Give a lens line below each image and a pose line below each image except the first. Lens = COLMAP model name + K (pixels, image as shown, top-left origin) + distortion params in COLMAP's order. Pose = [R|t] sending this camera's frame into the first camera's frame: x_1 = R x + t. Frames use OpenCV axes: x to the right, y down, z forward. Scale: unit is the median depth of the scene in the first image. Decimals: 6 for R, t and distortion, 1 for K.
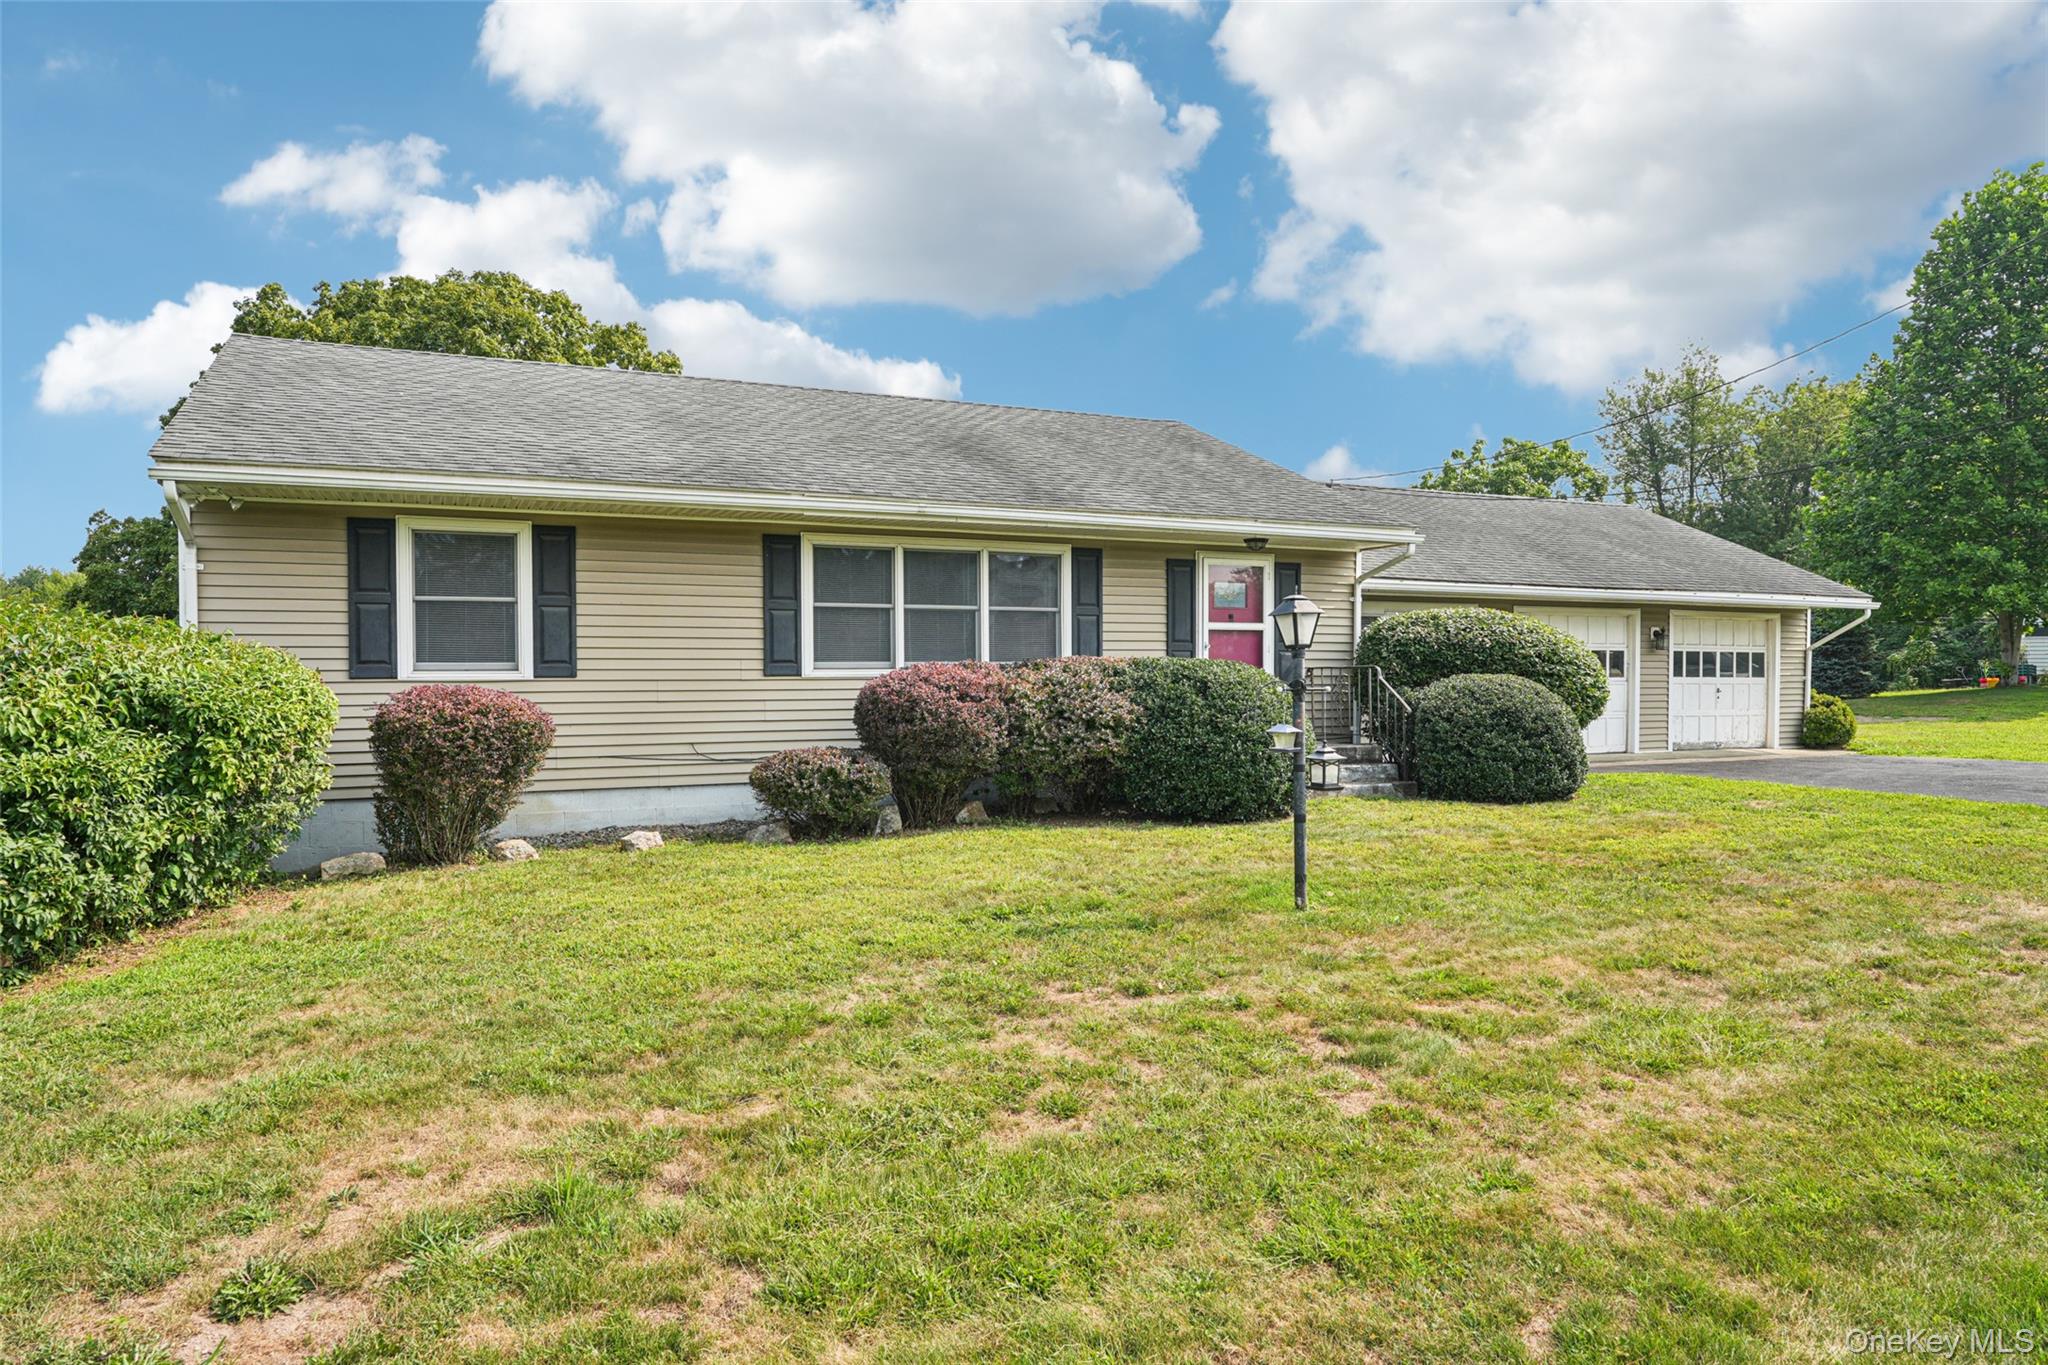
lens RADIAL K [[1327.4, 0, 1024.0], [0, 1327.4, 682.5], [0, 0, 1]] dist [0.007370, 0.000314]
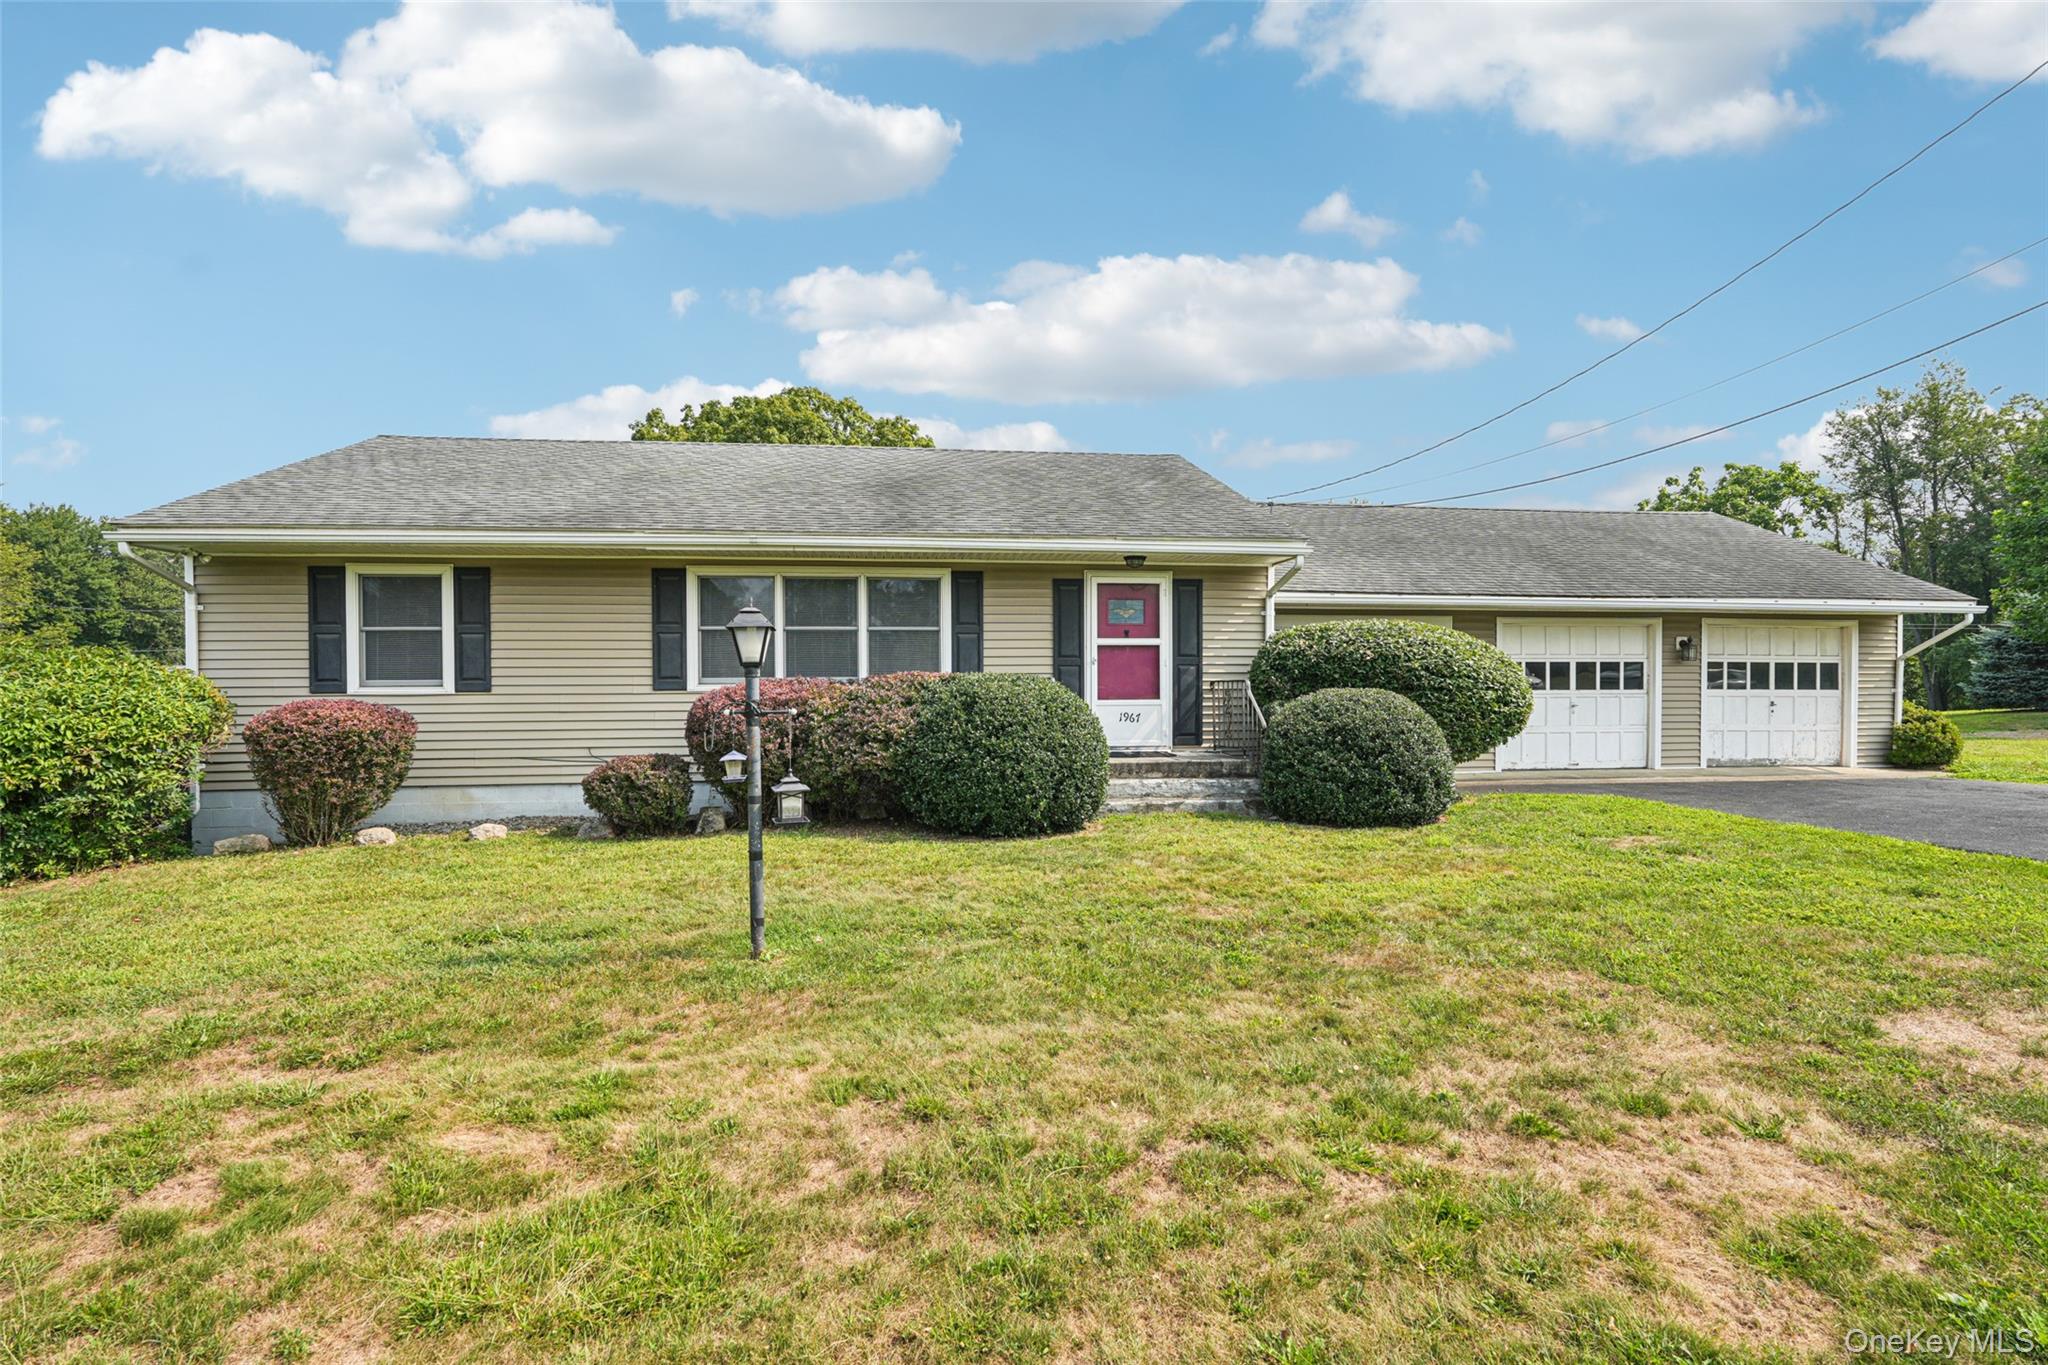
lens RADIAL K [[1001.6, 0, 1019.3], [0, 1001.6, 691.0], [0, 0, 1]] dist [-0.004539, 0.000224]
pose [[0.949808, 0.001466, -0.312831, 0.341359], [-0.000723, 0.999997, 0.002490, -0.006026], [0.312834, -0.002139, 0.949806, 0.239766]]
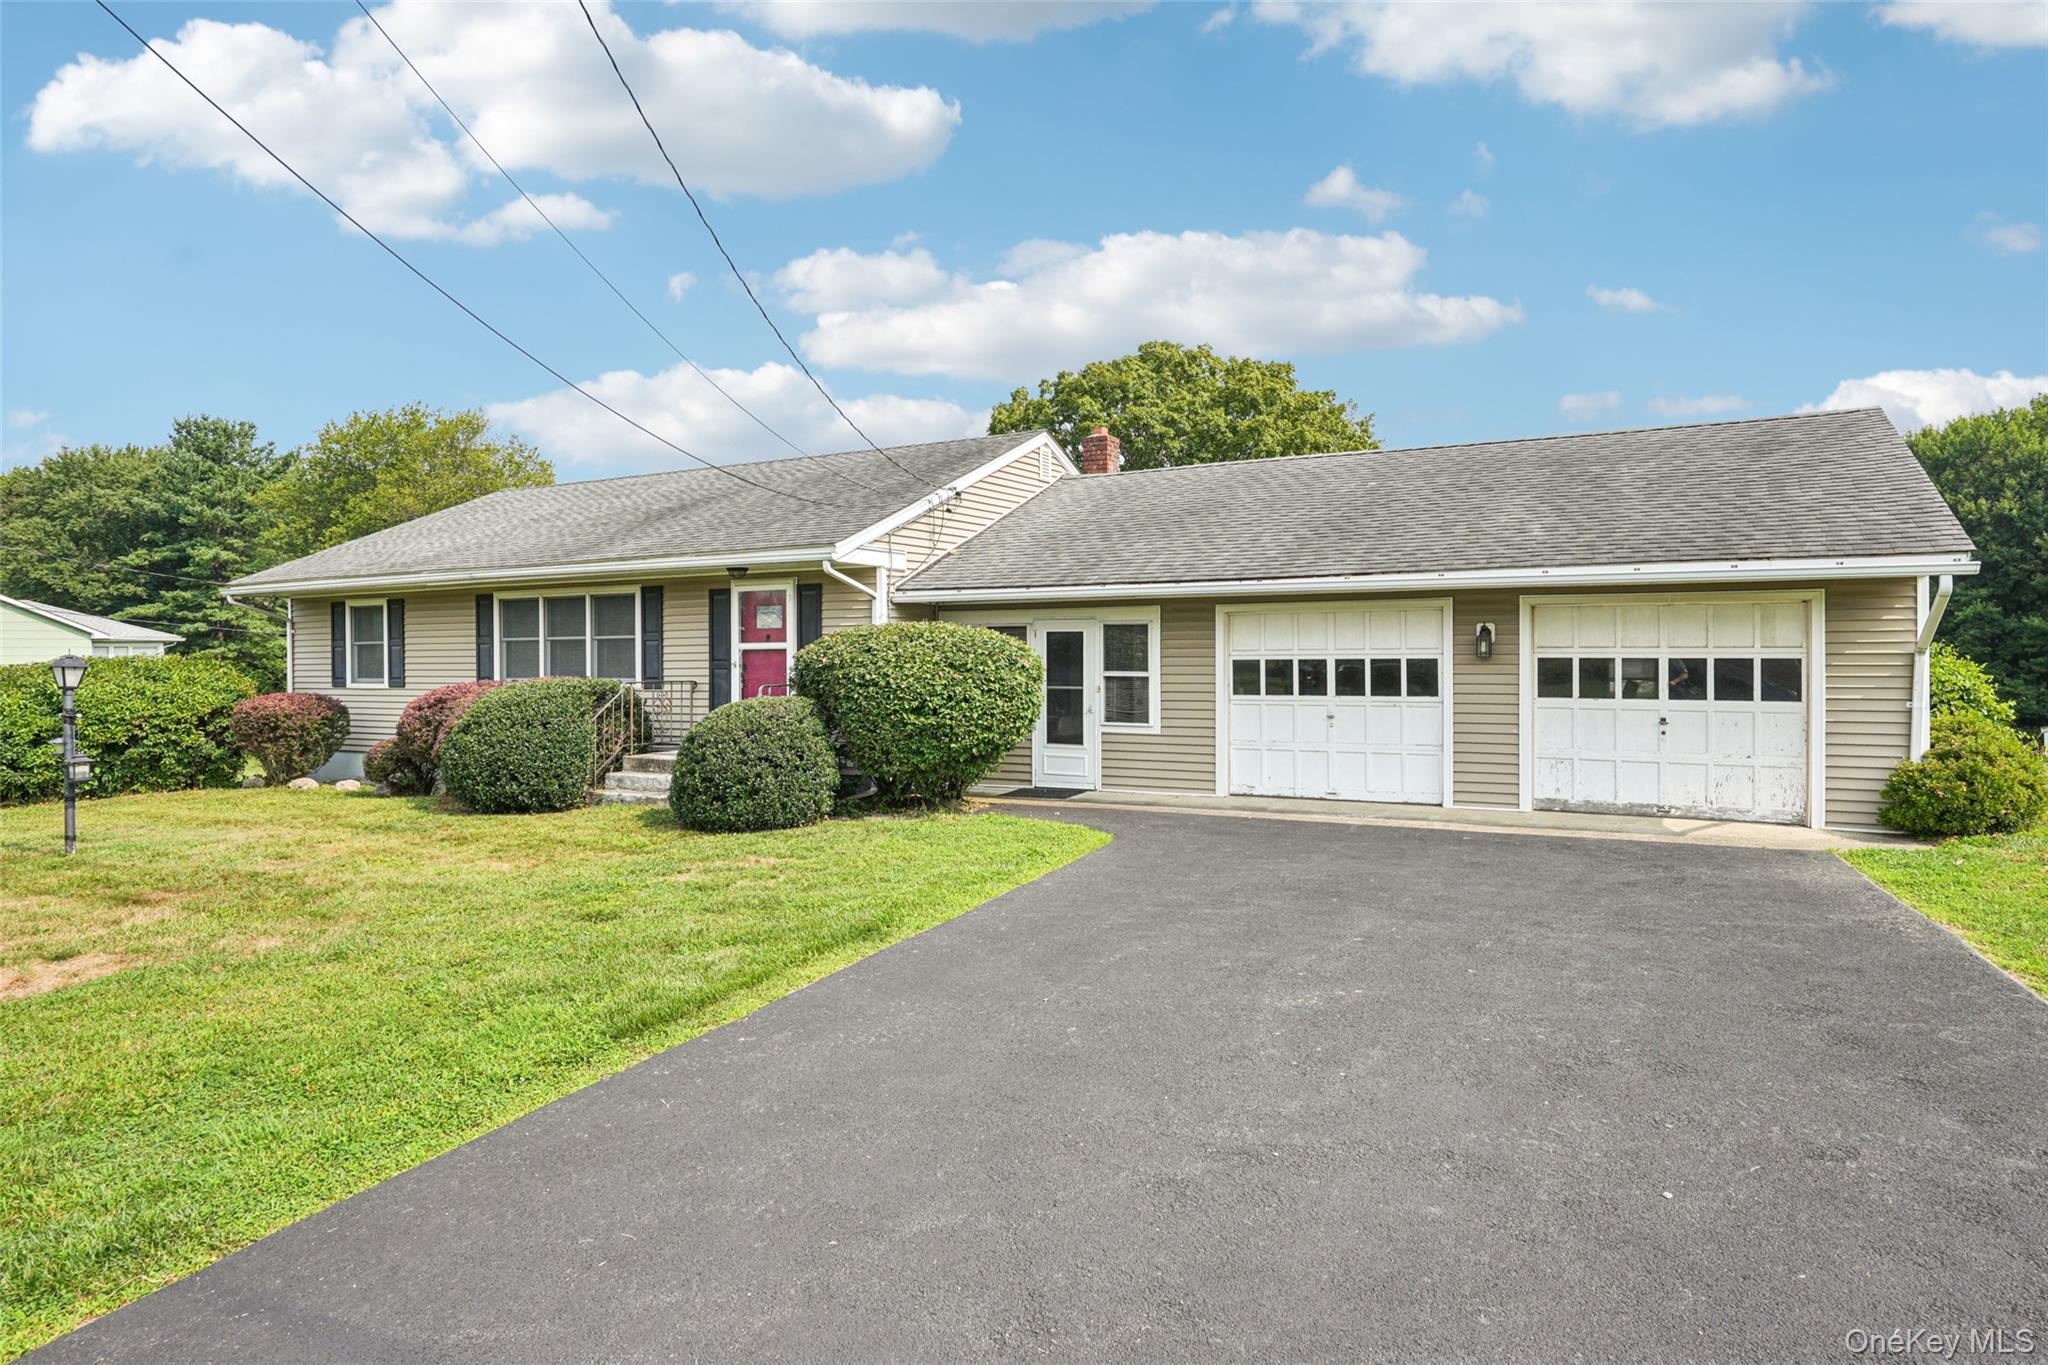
lens RADIAL K [[1154.5, 0, 1021.8], [0, 1154.5, 667.9], [0, 0, 1]] dist [-0.013055, 0.000057]
pose [[0.597776, 0.002549, -0.801659, 1.101644], [-0.000723, 0.999996, 0.002640, -0.028482], [0.801663, -0.000998, 0.597775, 0.634619]]
